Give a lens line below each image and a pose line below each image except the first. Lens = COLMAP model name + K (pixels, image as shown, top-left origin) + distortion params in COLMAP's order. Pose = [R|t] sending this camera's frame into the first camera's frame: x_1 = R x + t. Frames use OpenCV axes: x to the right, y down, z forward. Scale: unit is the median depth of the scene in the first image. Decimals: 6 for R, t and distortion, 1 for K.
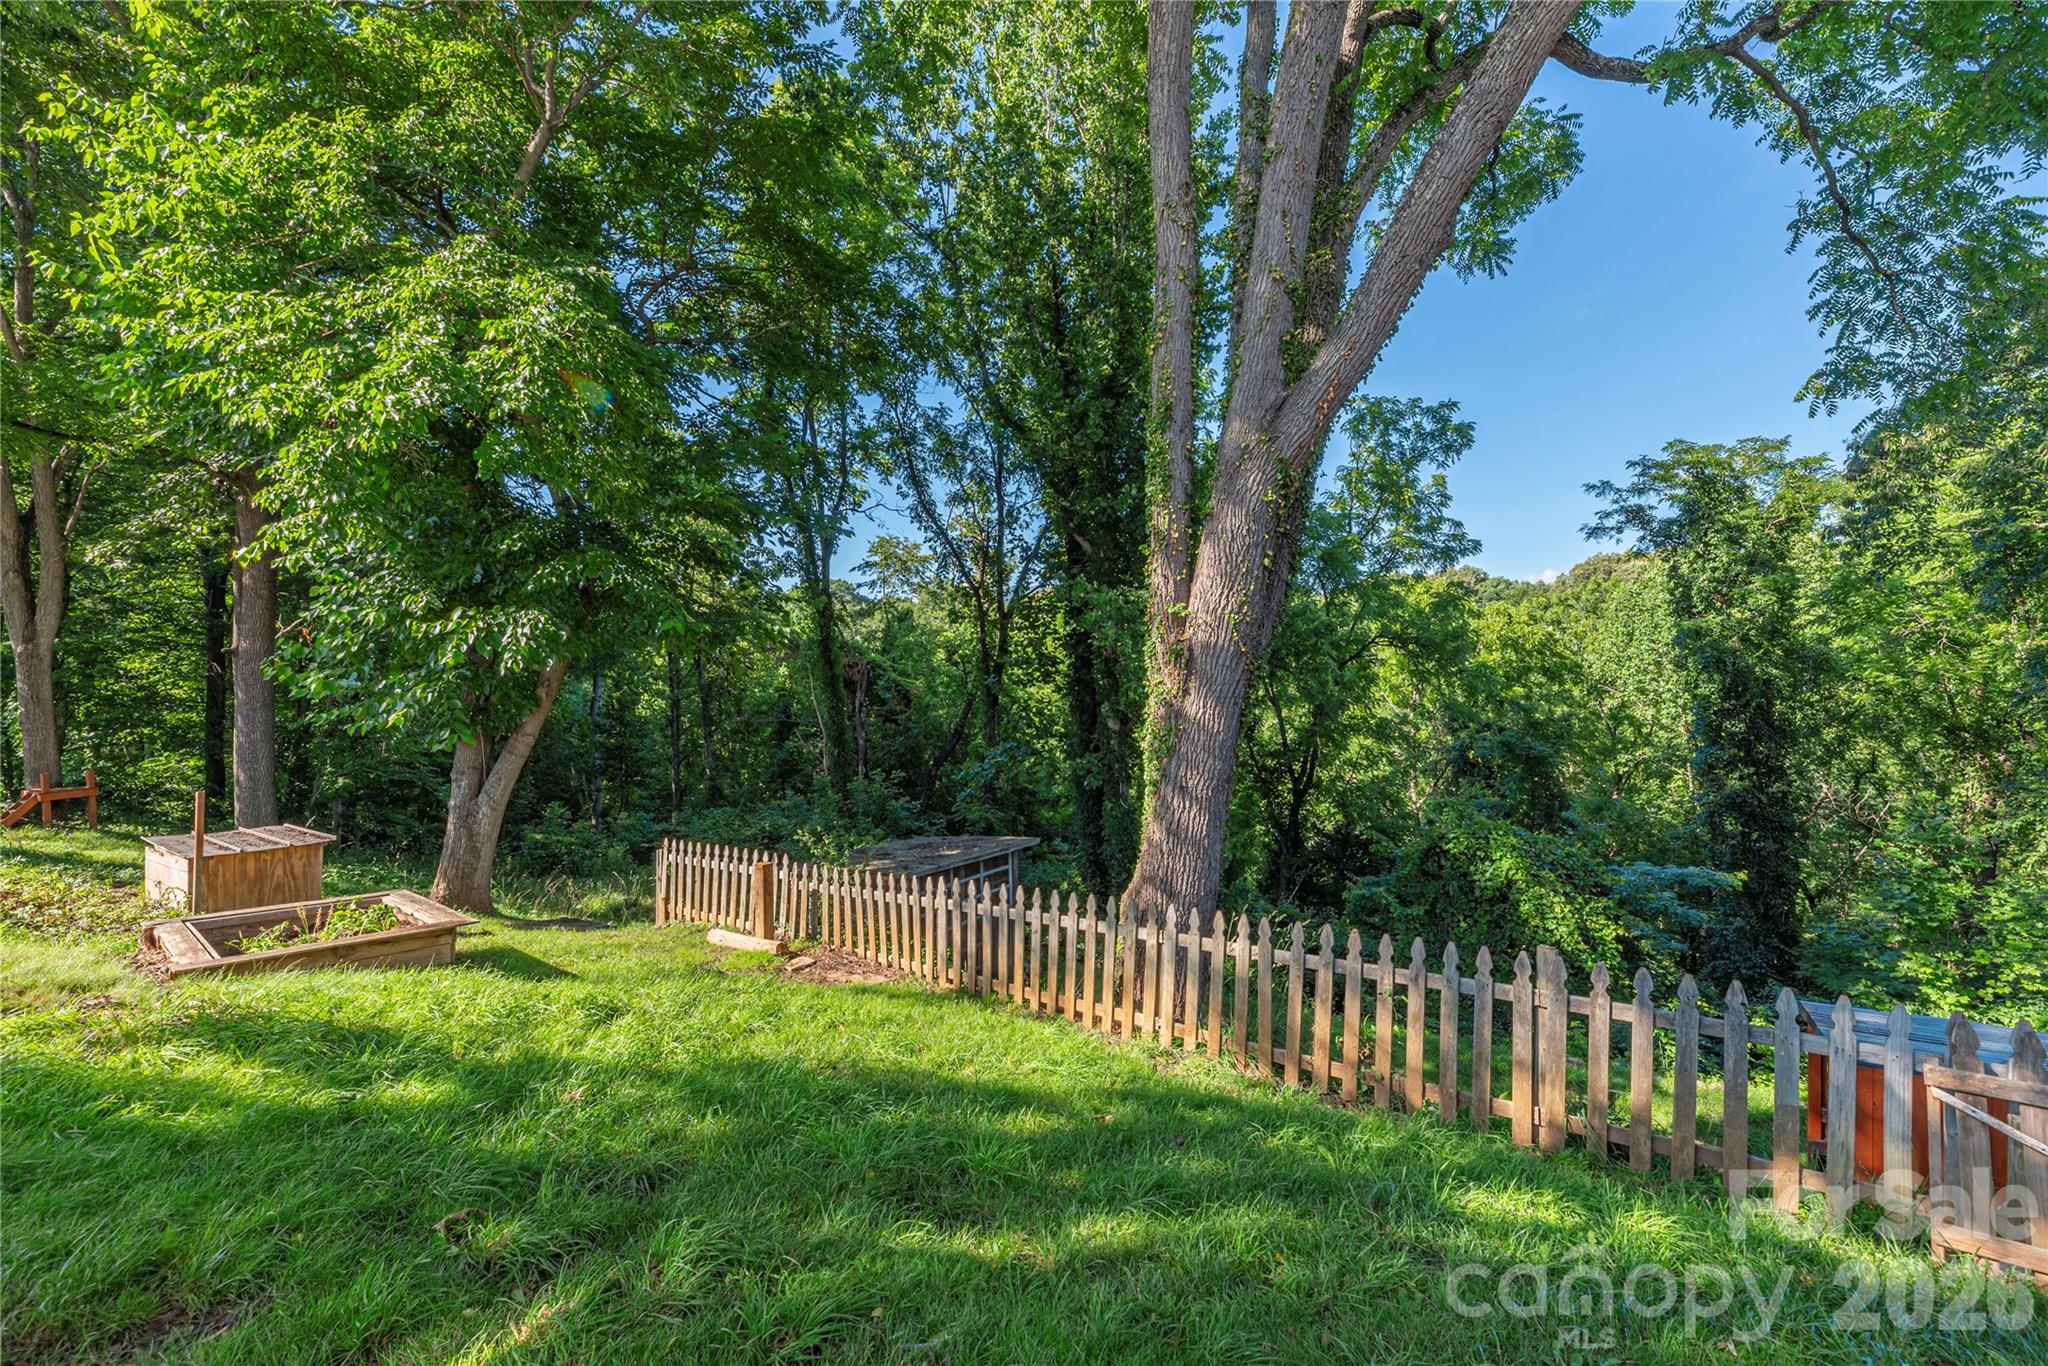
lens RADIAL K [[858.3, 0, 1034.8], [0, 858.3, 672.6], [0, 0, 1]] dist [-0.000027, 0.001516]
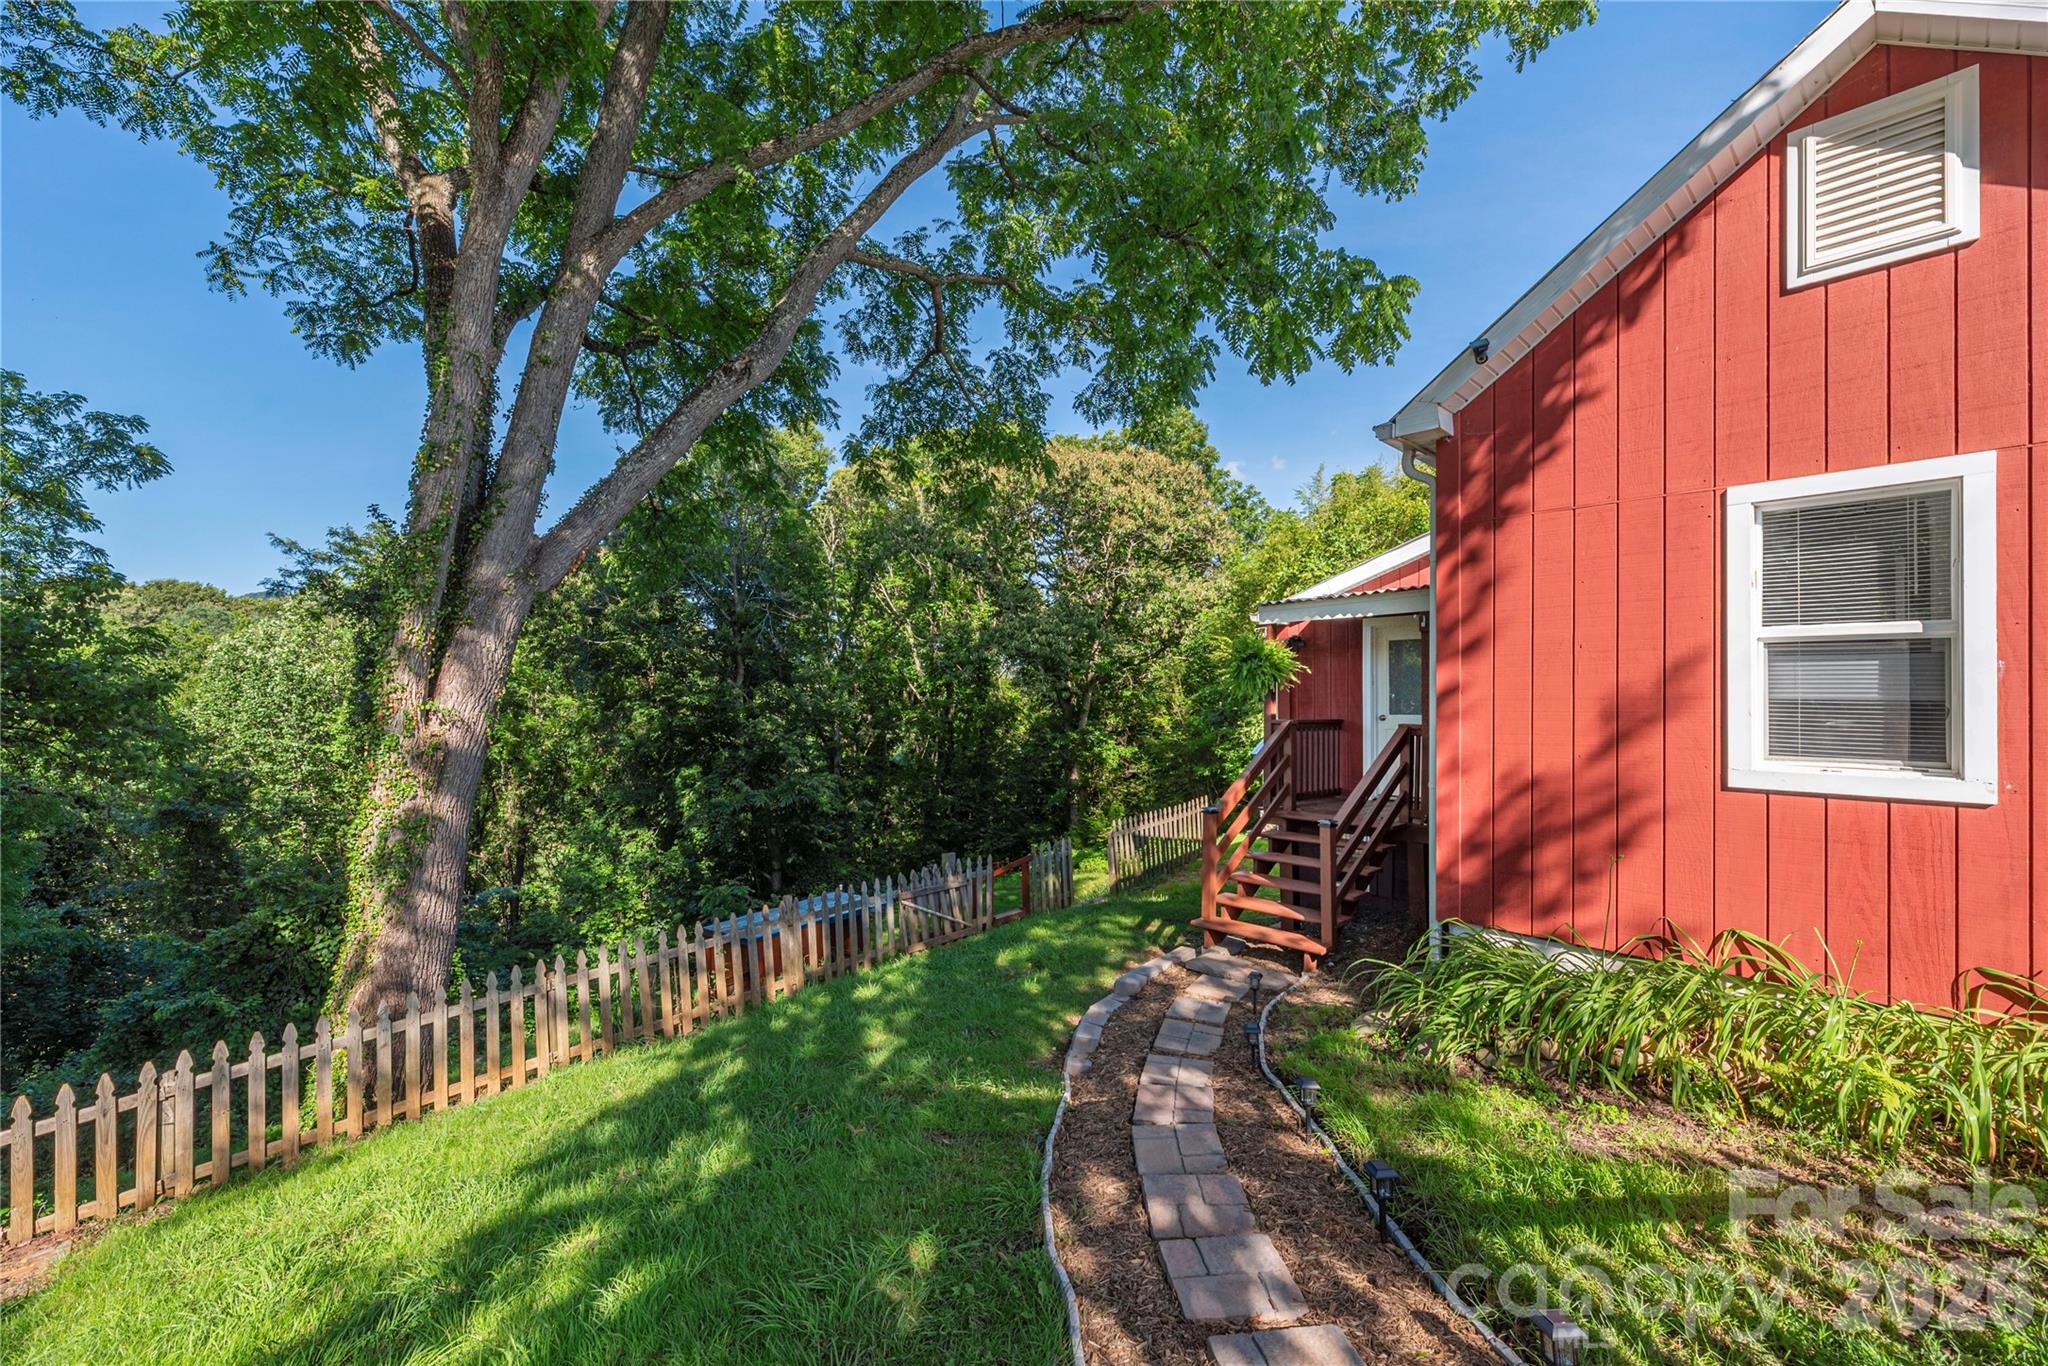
lens RADIAL K [[858.3, 0, 993.7], [0, 858.3, 686.7], [0, 0, 1]] dist [-0.000027, 0.001516]
pose [[0.115486, 0.017445, 0.993156, -0.269939], [0.001778, 0.999841, -0.017769, -0.030807], [-0.993307, 0.003818, 0.115437, 0.049022]]
